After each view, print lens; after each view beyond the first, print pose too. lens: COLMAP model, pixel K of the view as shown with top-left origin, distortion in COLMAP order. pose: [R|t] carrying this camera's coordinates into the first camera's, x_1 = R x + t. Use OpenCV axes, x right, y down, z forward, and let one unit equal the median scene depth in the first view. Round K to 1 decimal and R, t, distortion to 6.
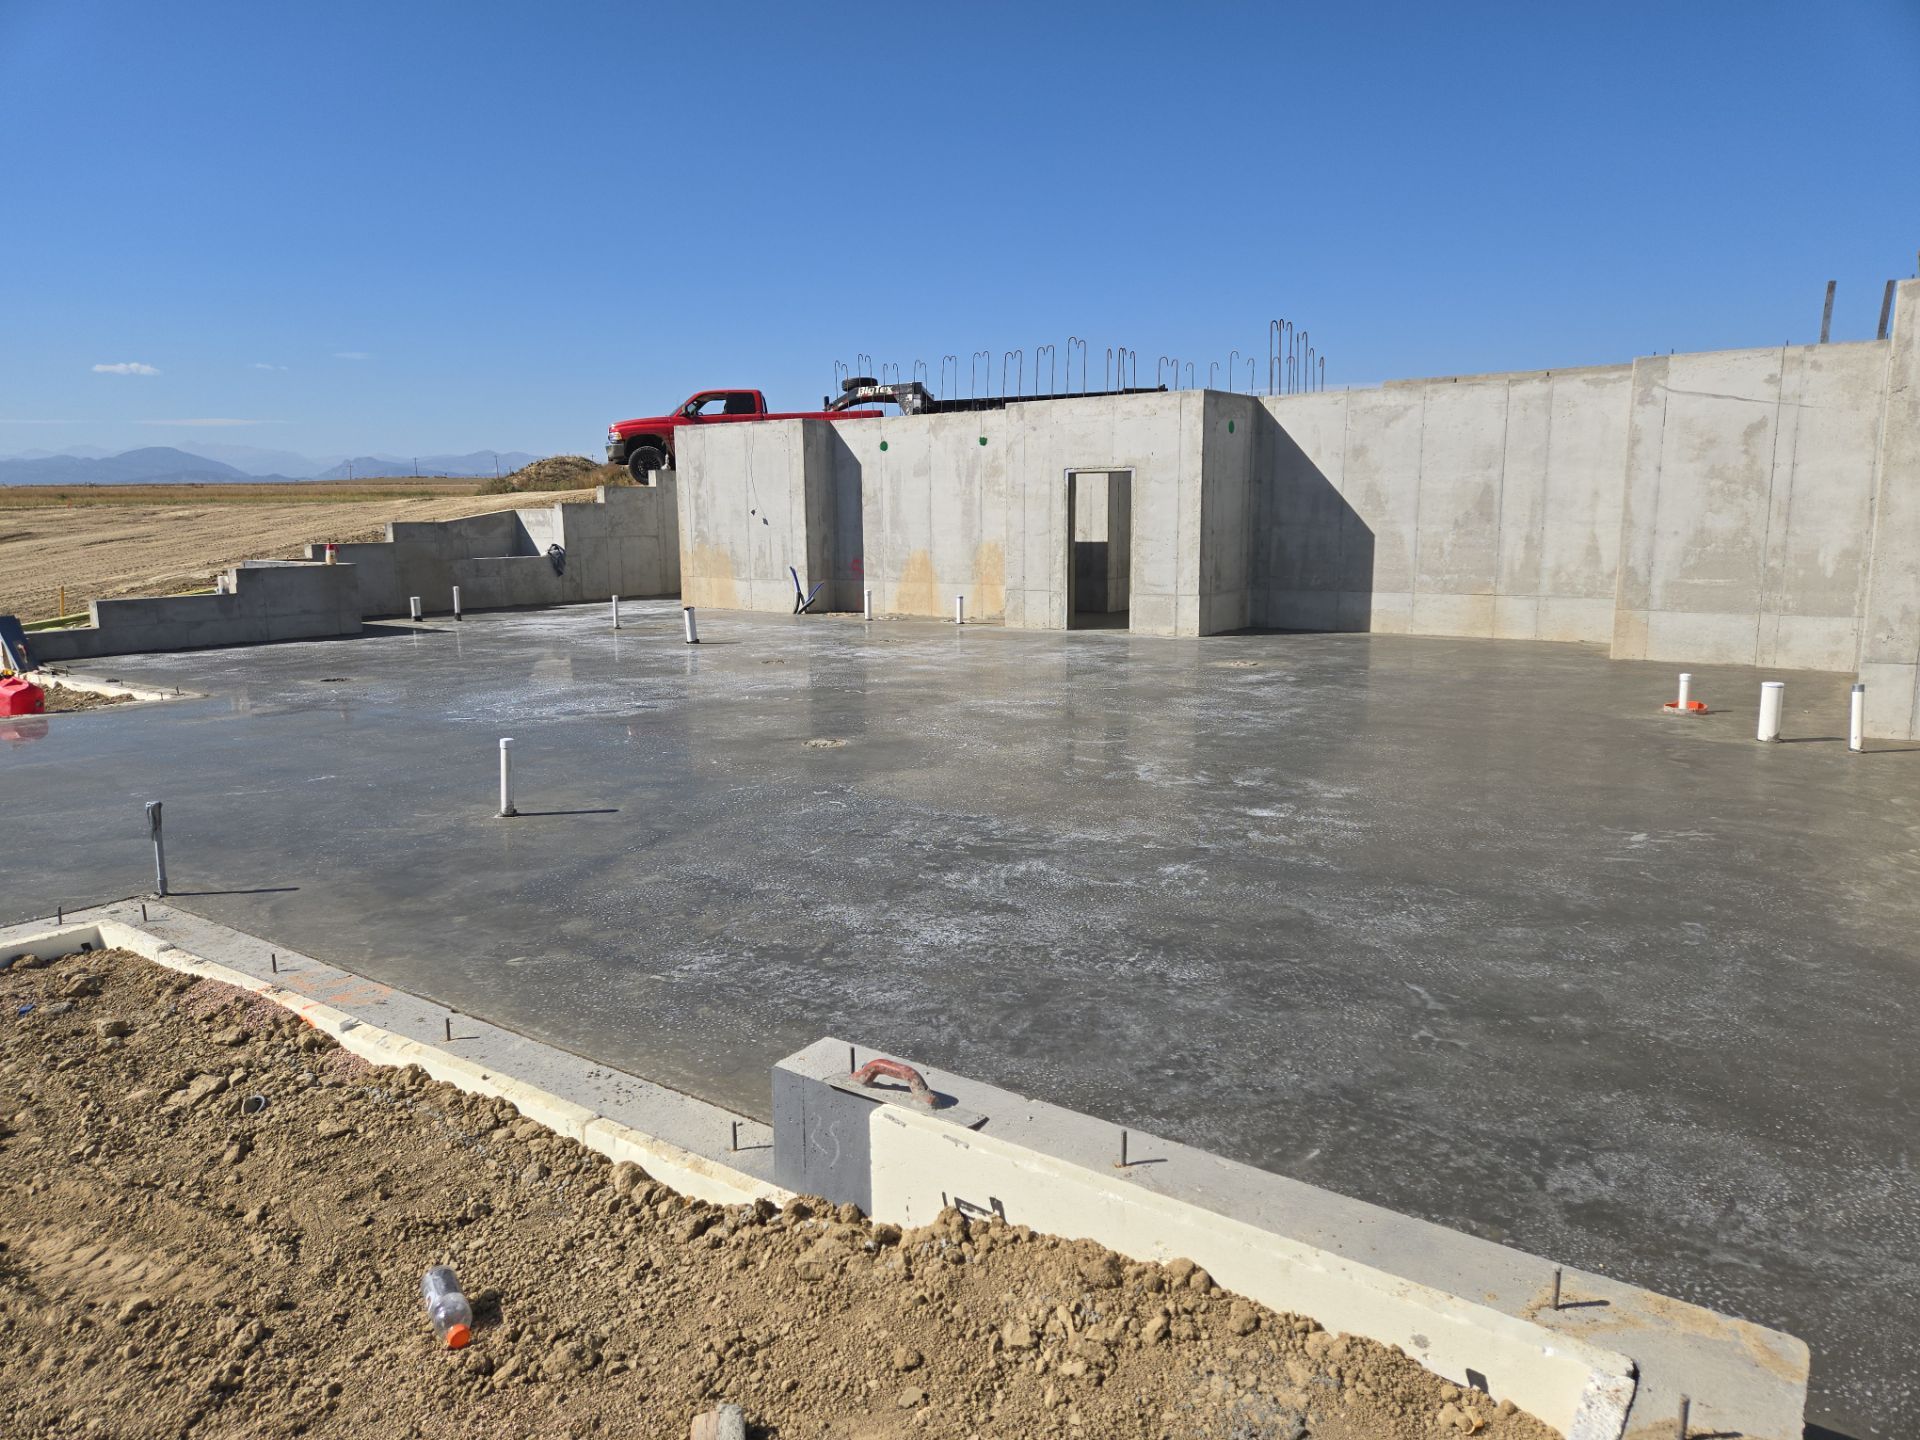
lens RADIAL K [[1333.7, 0, 960.0], [0, 1333.7, 720.0], [0, 0, 1]] dist [0.020938, -0.003950]
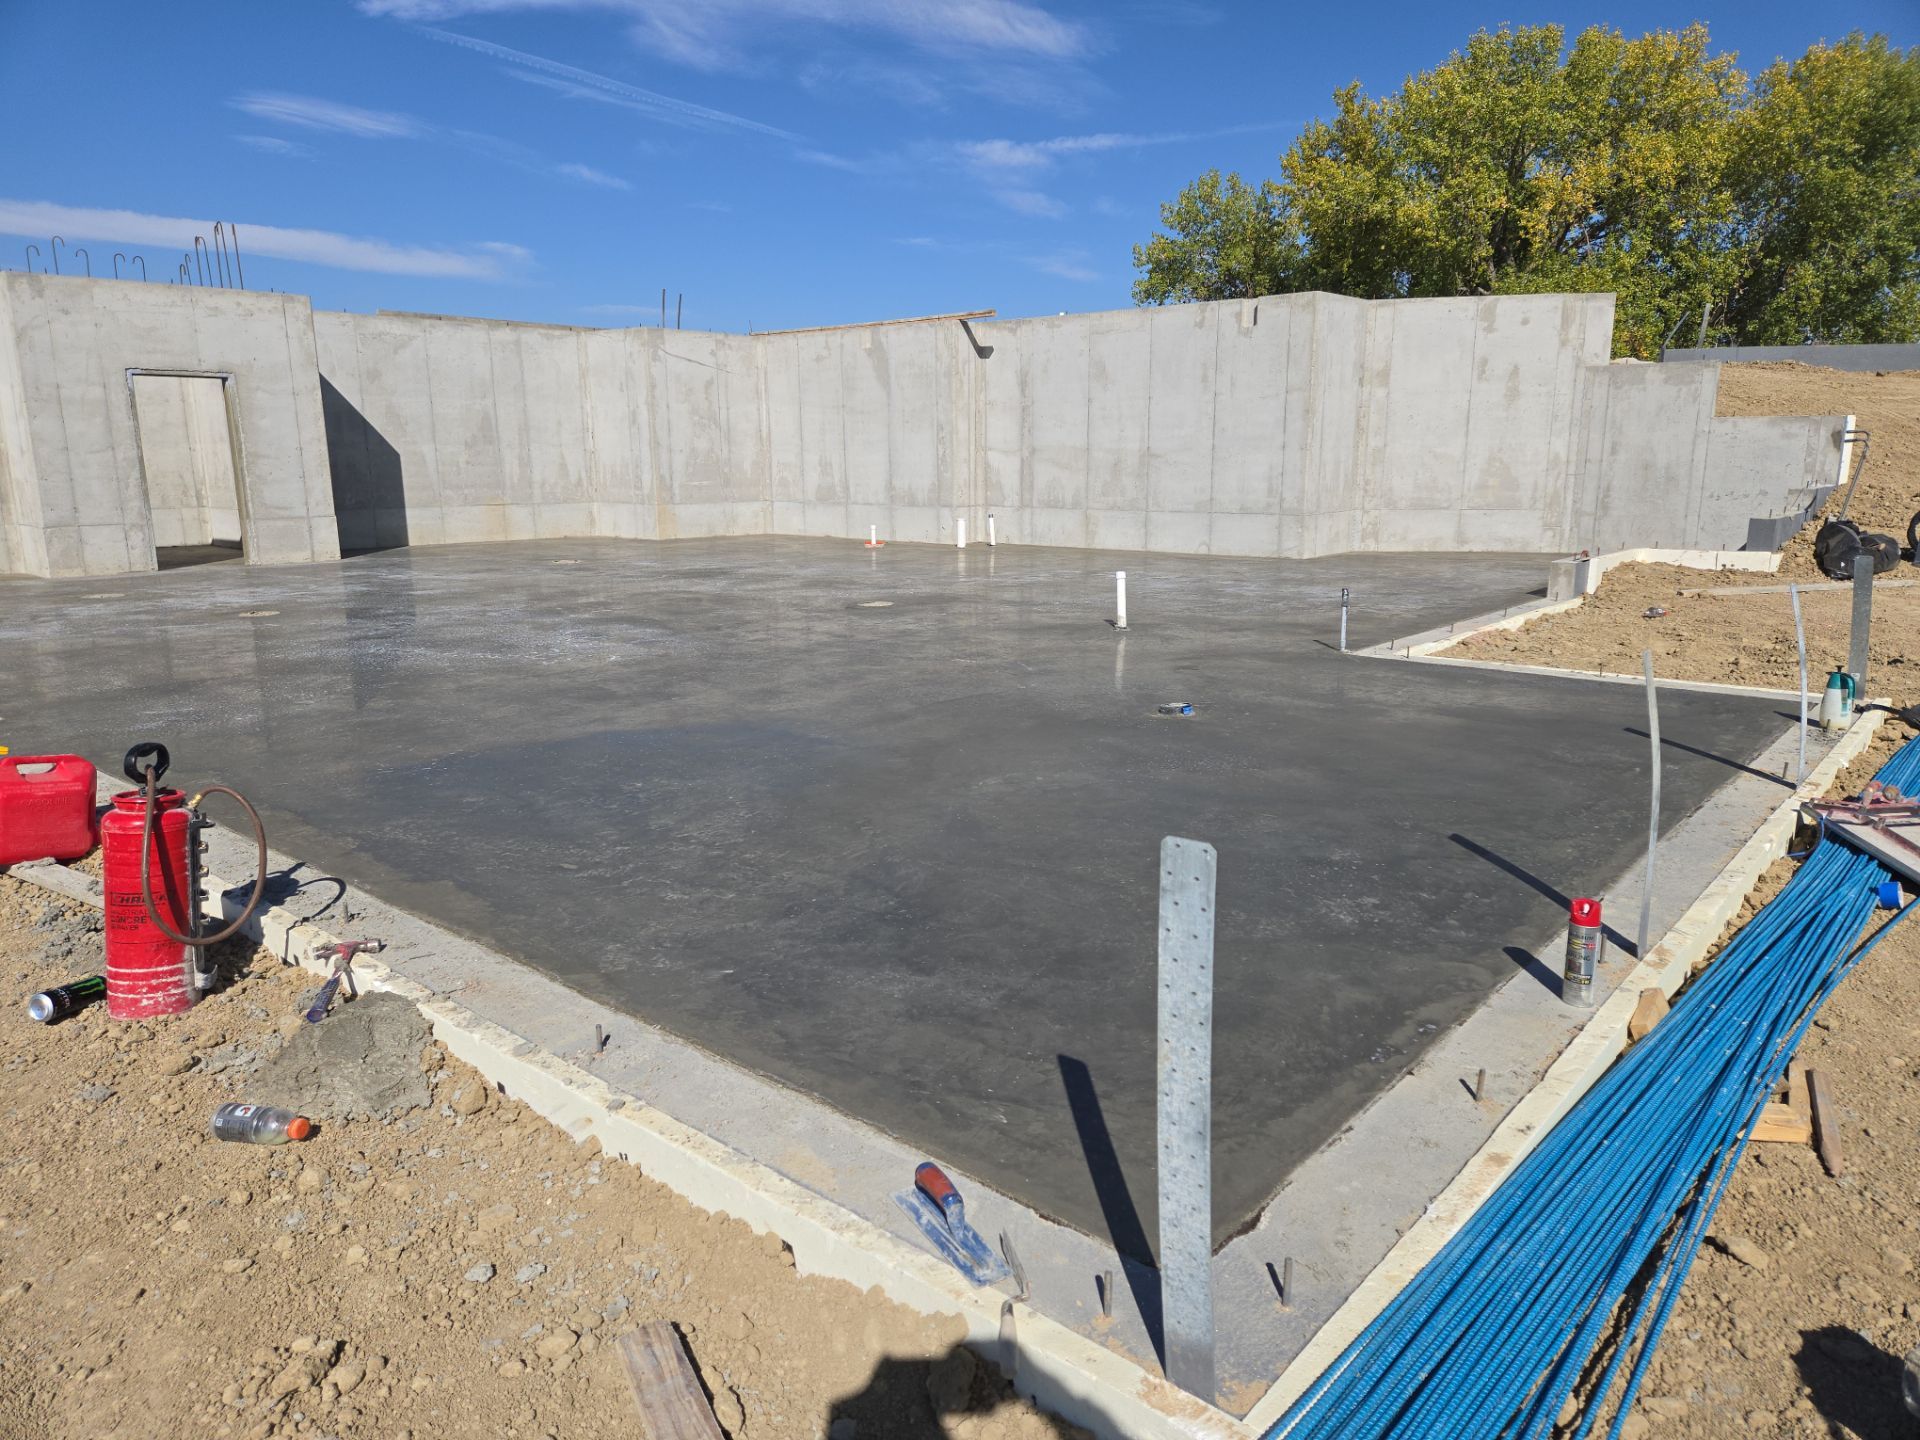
lens RADIAL K [[1333.7, 0, 960.0], [0, 1333.7, 720.0], [0, 0, 1]] dist [0.020938, -0.003950]
pose [[0.036183, -0.184043, 0.982252, -0.797992], [0.157991, 0.971588, 0.176225, -0.051406], [-0.986777, 0.148810, 0.064232, 0.535012]]
